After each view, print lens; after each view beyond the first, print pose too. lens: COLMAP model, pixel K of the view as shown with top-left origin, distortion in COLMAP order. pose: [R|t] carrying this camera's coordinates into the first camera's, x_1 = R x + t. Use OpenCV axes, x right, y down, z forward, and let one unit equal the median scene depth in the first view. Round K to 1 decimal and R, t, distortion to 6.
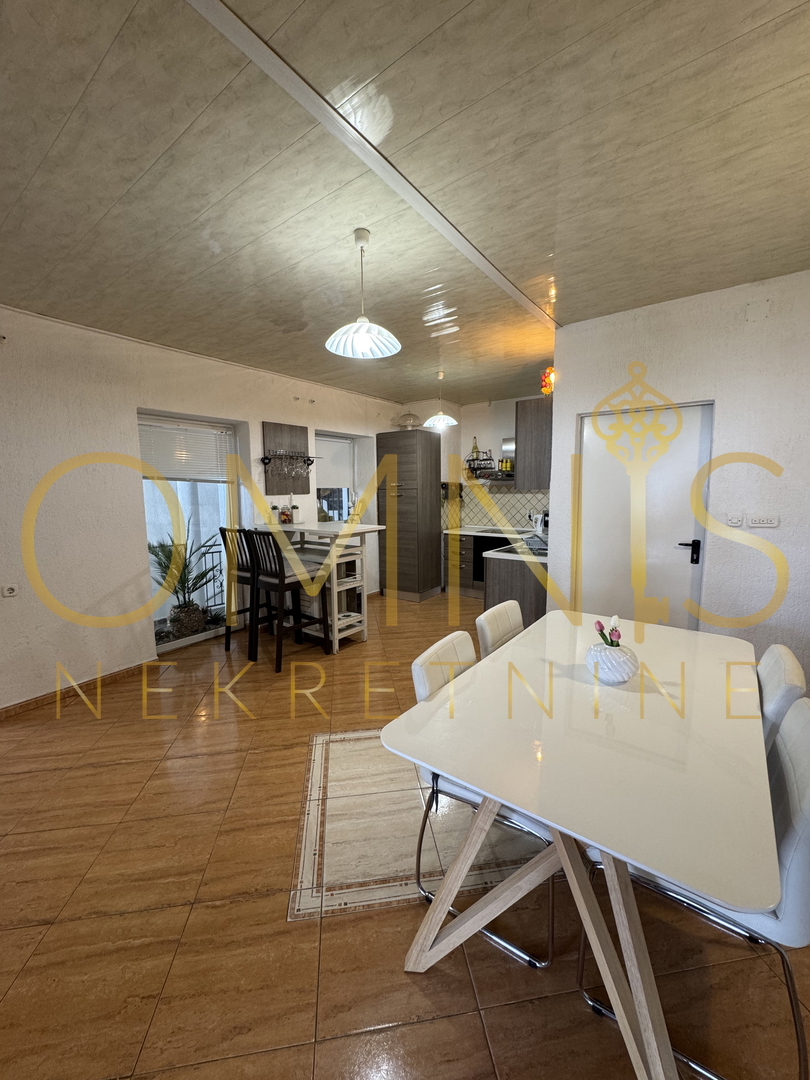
lens RADIAL K [[427.8, 0, 405.3], [0, 427.8, 541.1], [0, 0, 1]] dist [-0.001849, -0.000047]
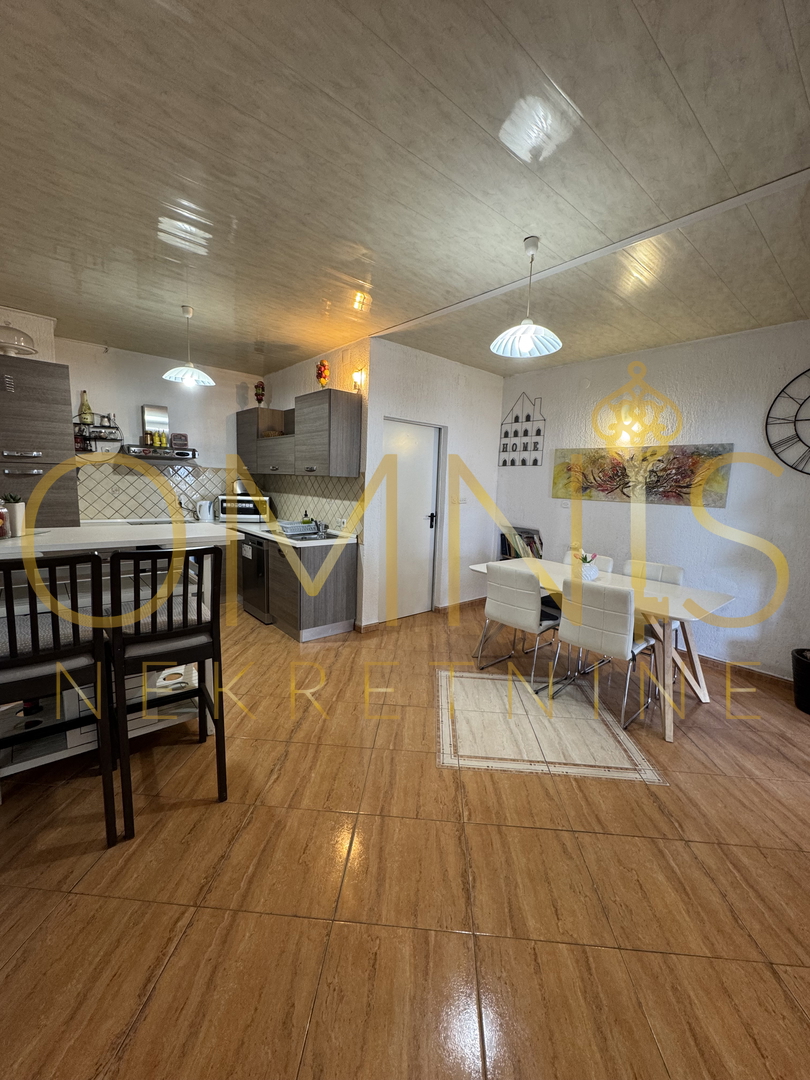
lens RADIAL K [[429.0, 0, 405.0], [0, 429.0, 540.0], [0, 0, 1]] dist [-0.003323, 0.000434]
pose [[0.210409, -0.117090, 0.970576, -0.558980], [0.080936, 0.991480, 0.102066, -0.045601], [-0.974257, 0.057079, 0.218093, 0.477967]]
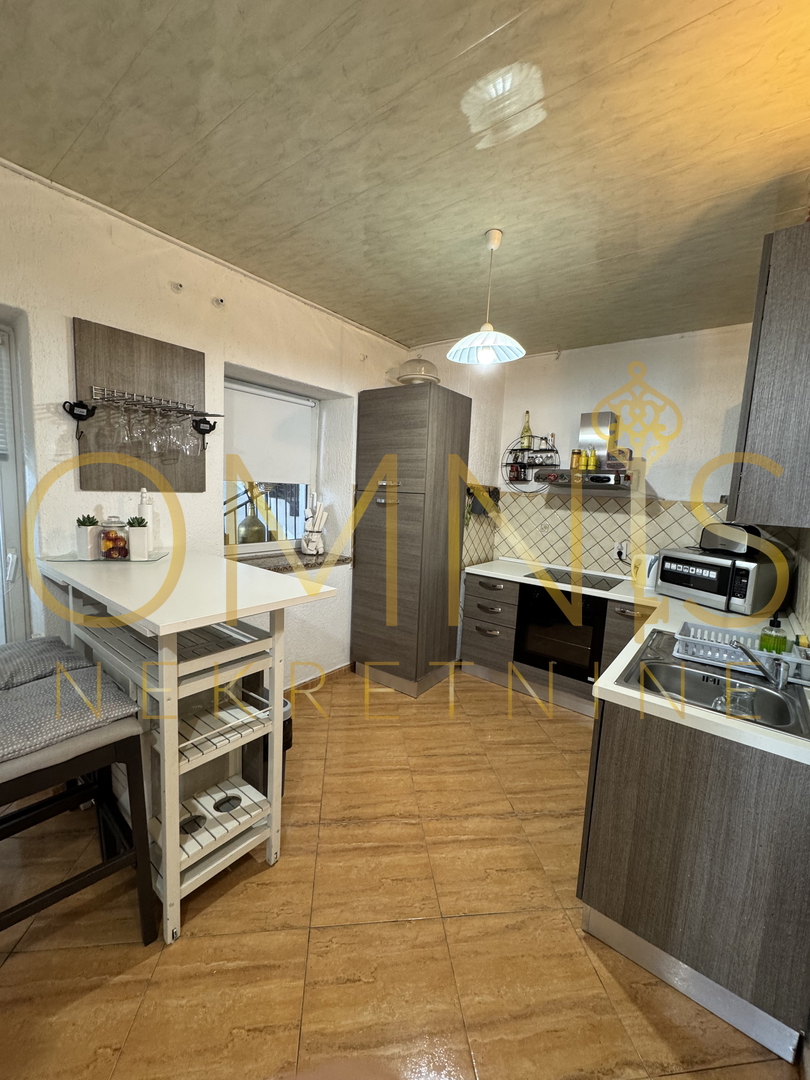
lens RADIAL K [[427.8, 0, 405.3], [0, 427.8, 541.1], [0, 0, 1]] dist [-0.001849, -0.000047]
pose [[0.998010, 0.061856, -0.012268, 0.015420], [-0.061826, 0.998083, 0.002803, -0.072493], [0.012418, -0.002039, 0.999921, 0.532990]]
